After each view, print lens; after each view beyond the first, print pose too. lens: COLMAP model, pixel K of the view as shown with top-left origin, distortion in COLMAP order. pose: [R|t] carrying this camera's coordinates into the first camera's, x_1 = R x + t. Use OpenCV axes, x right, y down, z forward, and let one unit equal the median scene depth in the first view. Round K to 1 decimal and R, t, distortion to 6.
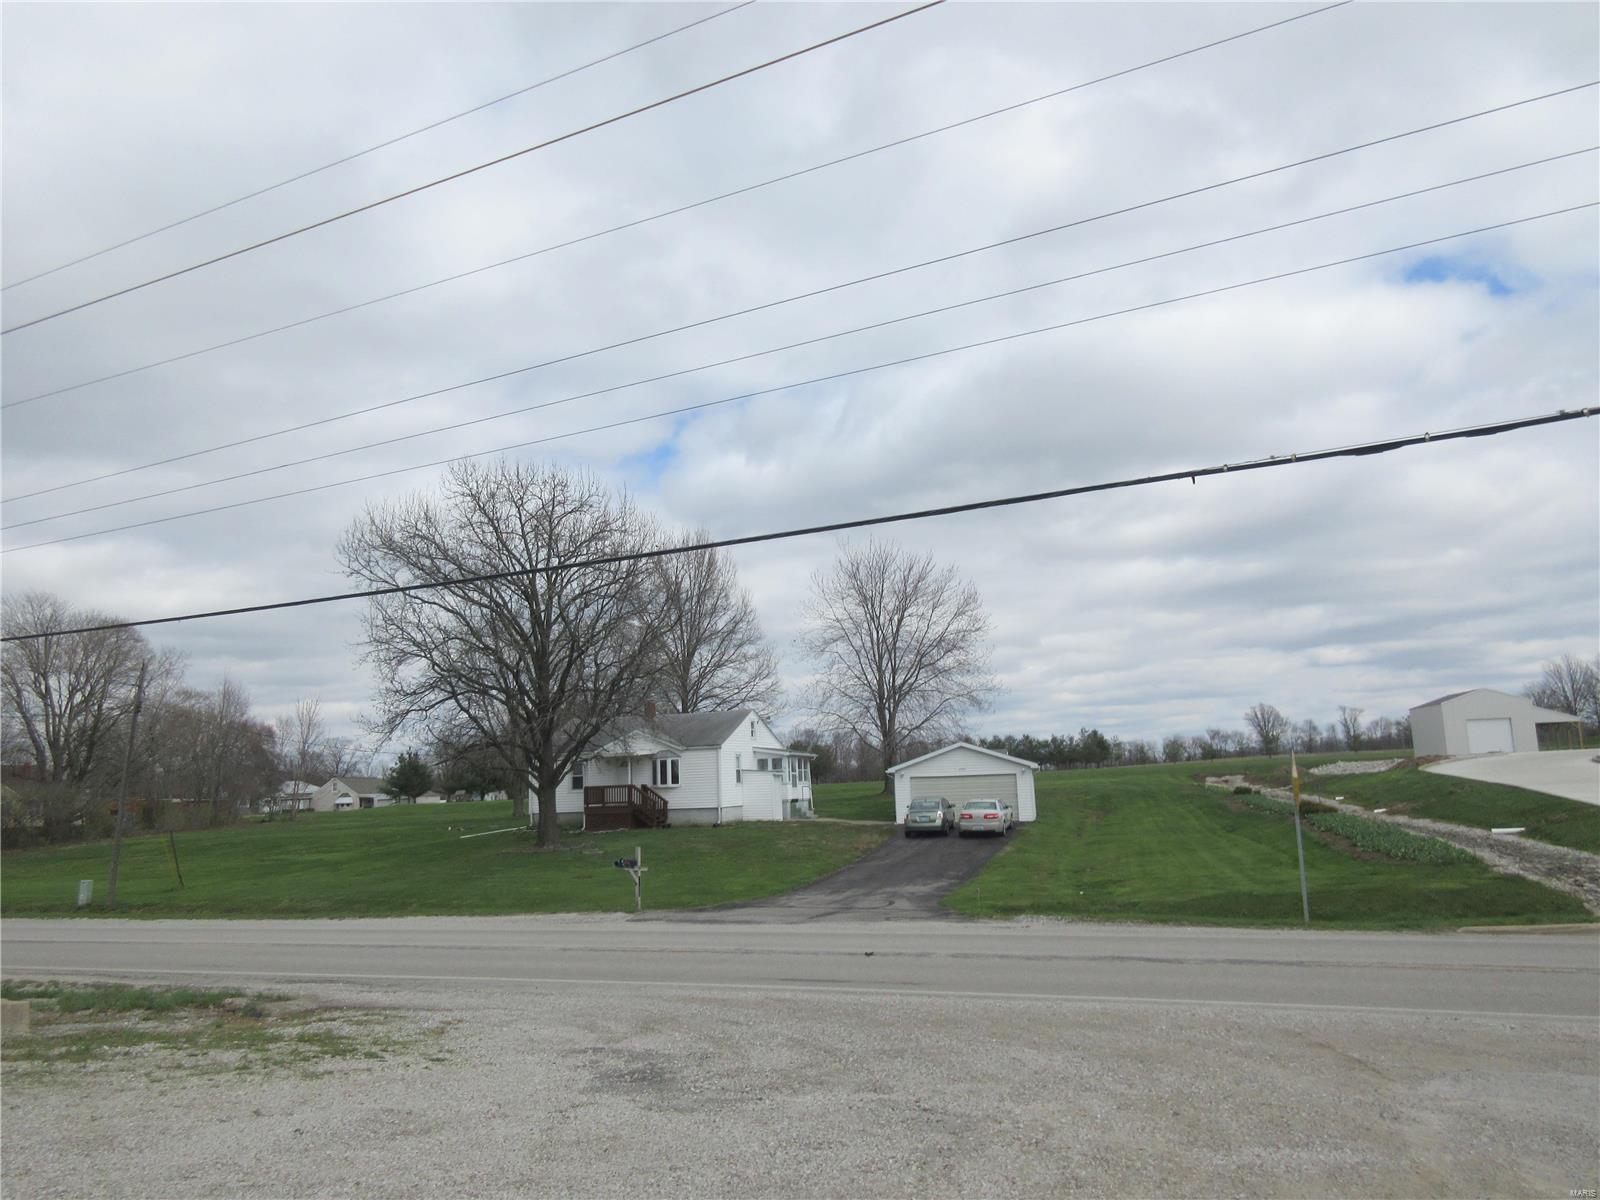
lens RADIAL K [[1212.0, 0, 800.6], [0, 1212.0, 601.4], [0, 0, 1]] dist [0.023111, -0.007182]
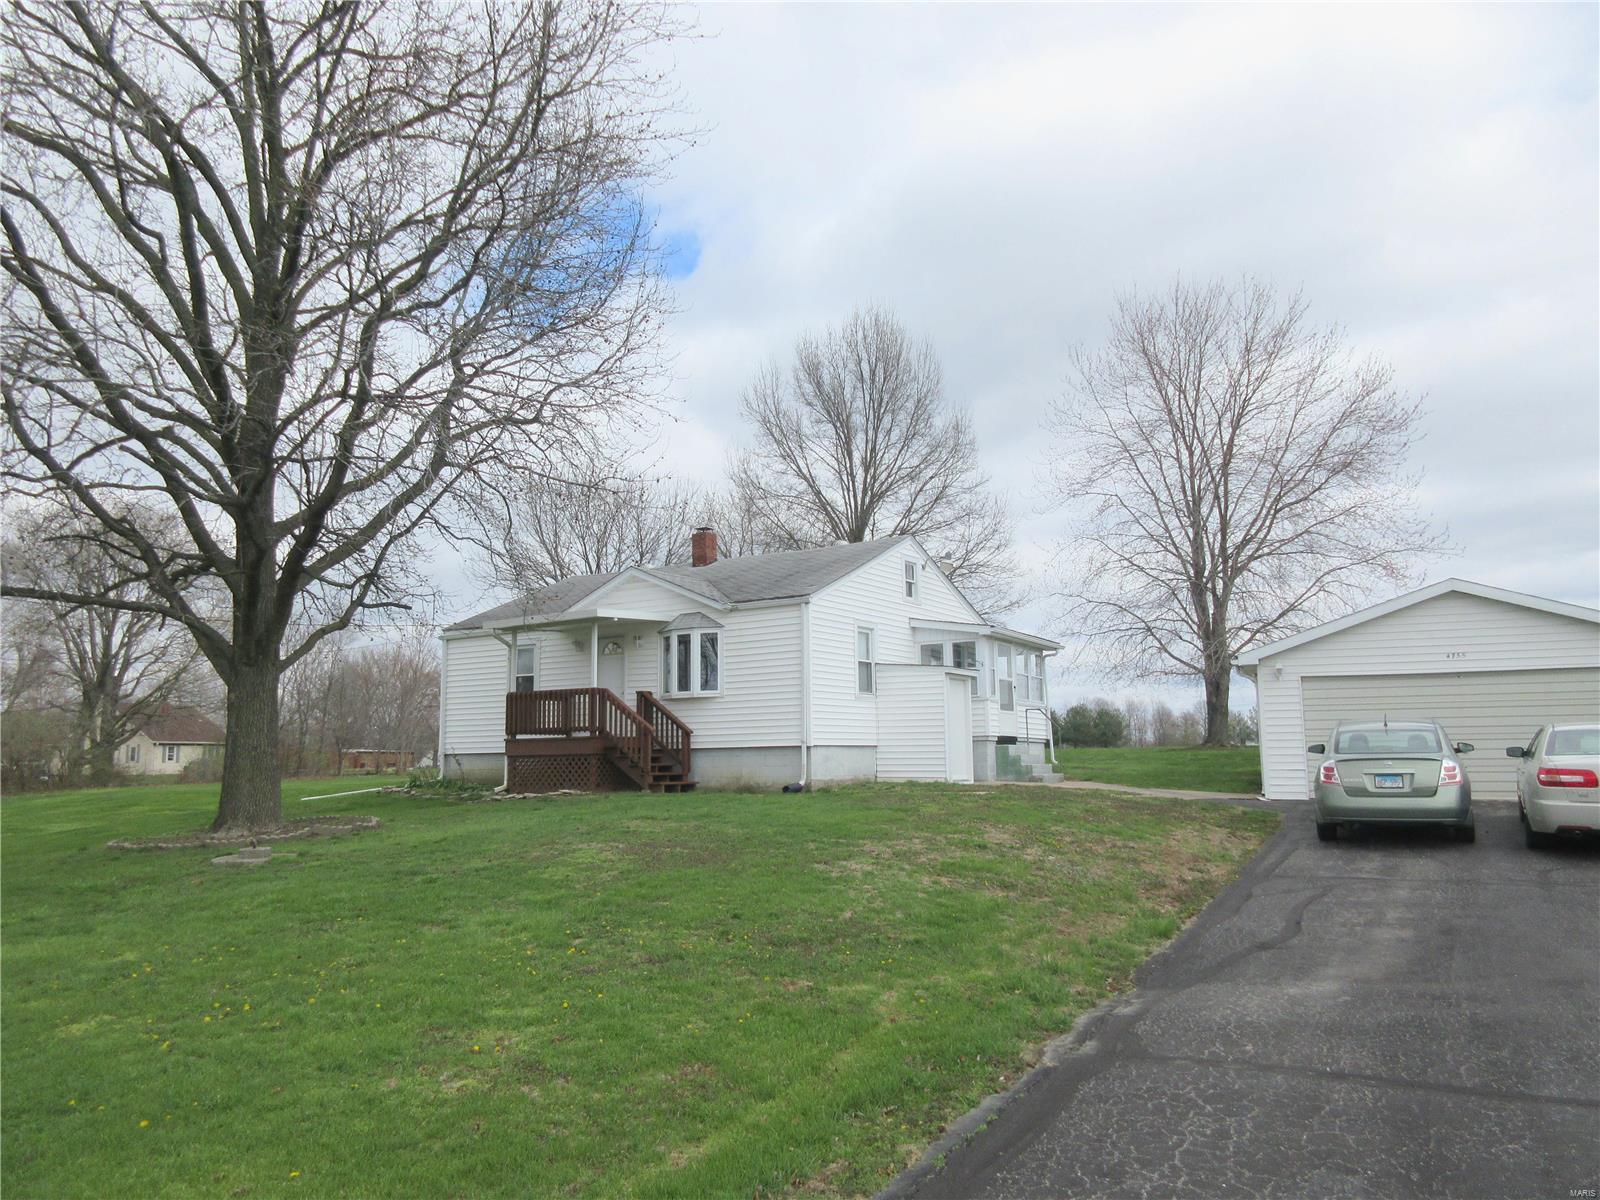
lens RADIAL K [[1212.0, 0, 800.6], [0, 1212.0, 601.4], [0, 0, 1]] dist [0.023111, -0.007182]
pose [[0.972340, -0.008211, -0.233425, 0.026725], [0.013405, 0.999696, 0.020673, 0.109093], [0.233184, -0.023230, 0.972155, 0.584058]]
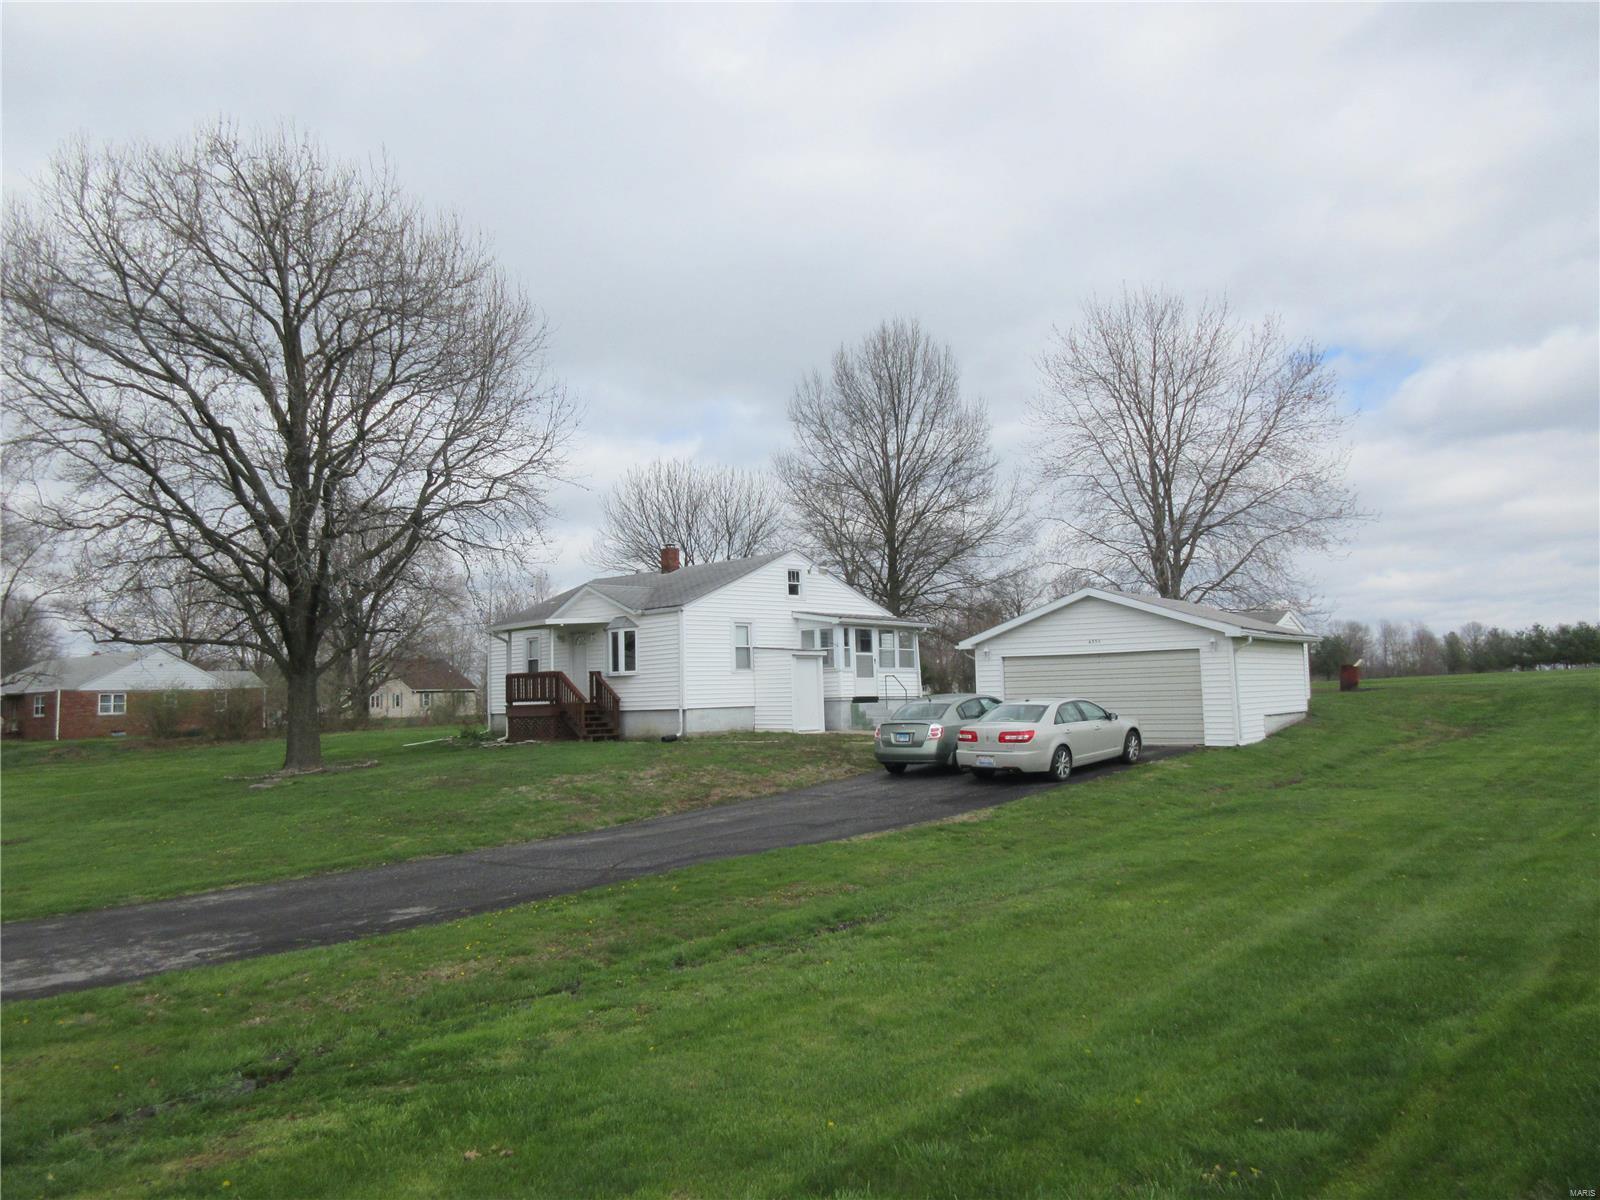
lens RADIAL K [[1212.0, 0, 800.0], [0, 1212.0, 600.0], [0, 0, 1]] dist [0.024440, -0.000295]
pose [[0.901203, -0.025274, -0.432660, 0.236601], [0.060175, 0.995926, 0.067163, 0.077341], [0.429199, -0.086563, 0.899052, 0.478432]]
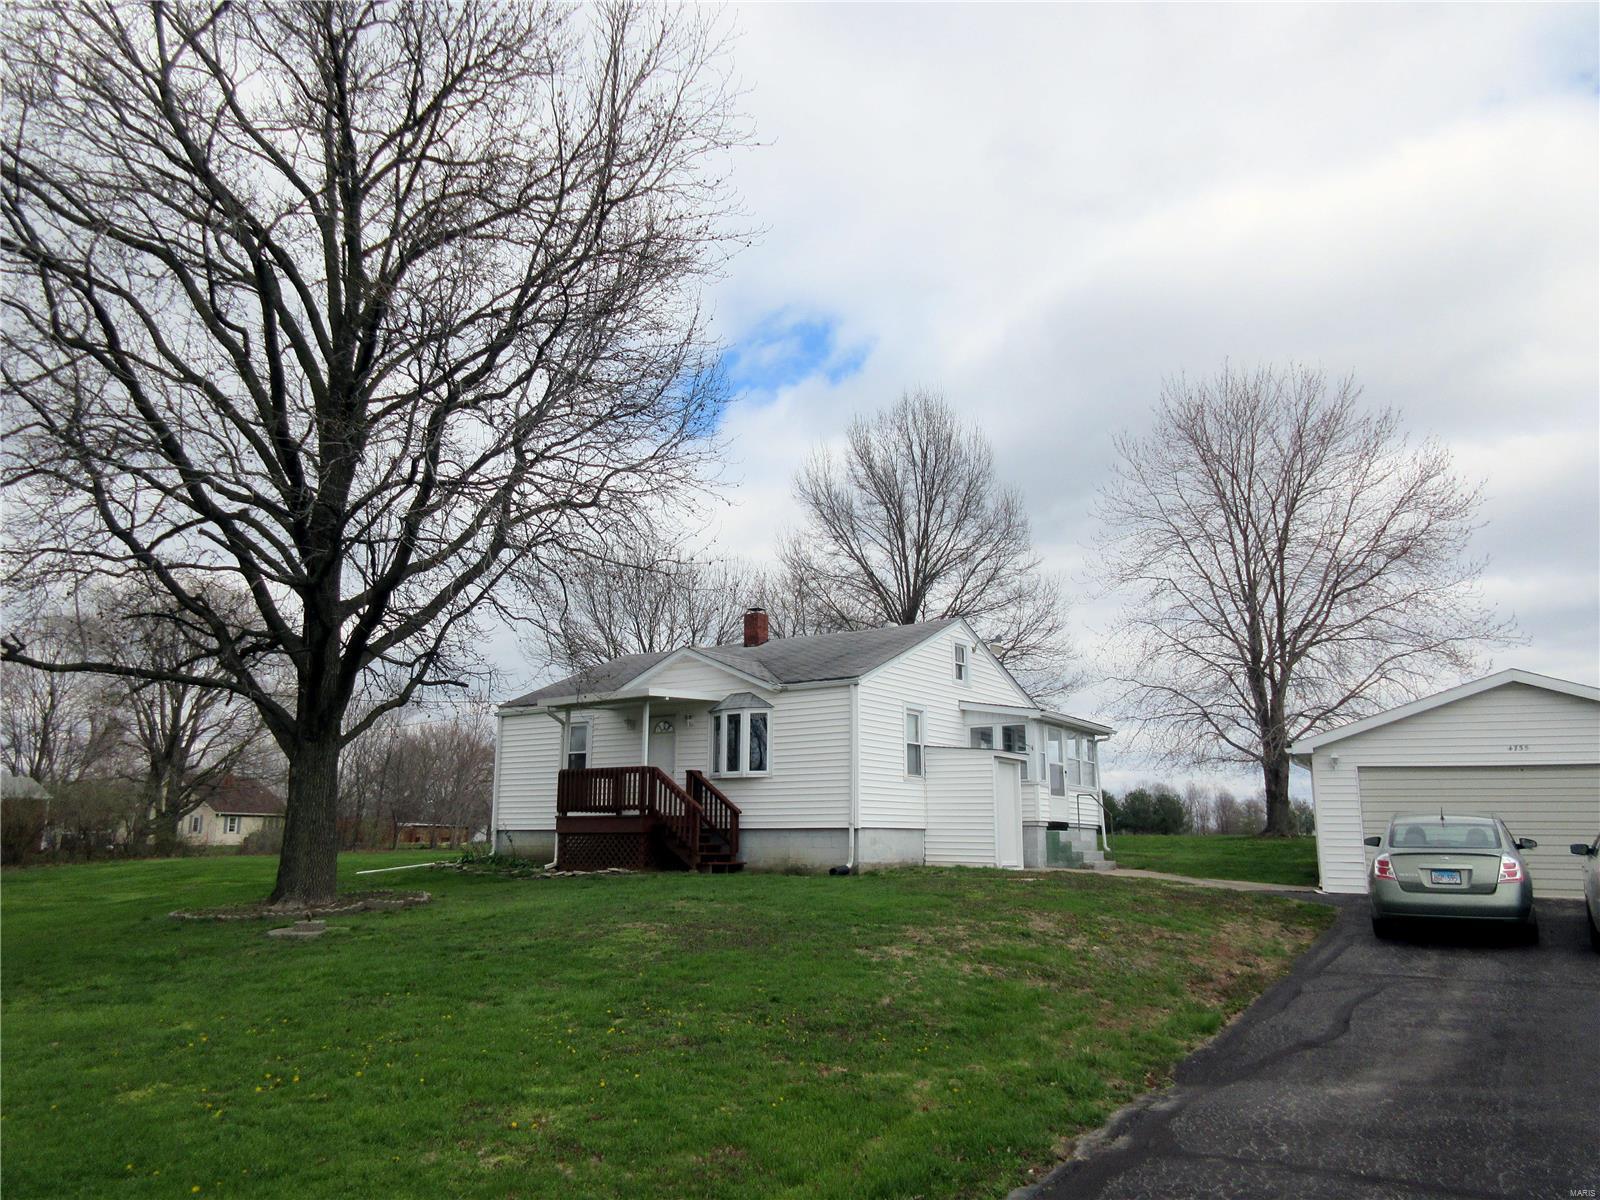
lens RADIAL K [[1212.0, 0, 800.0], [0, 1212.0, 600.0], [0, 0, 1]] dist [0.024440, -0.000295]
pose [[0.960806, -0.015004, -0.276815, 0.029553], [0.002518, 0.998965, -0.045407, 0.107999], [0.277209, 0.042930, 0.959850, 0.580201]]
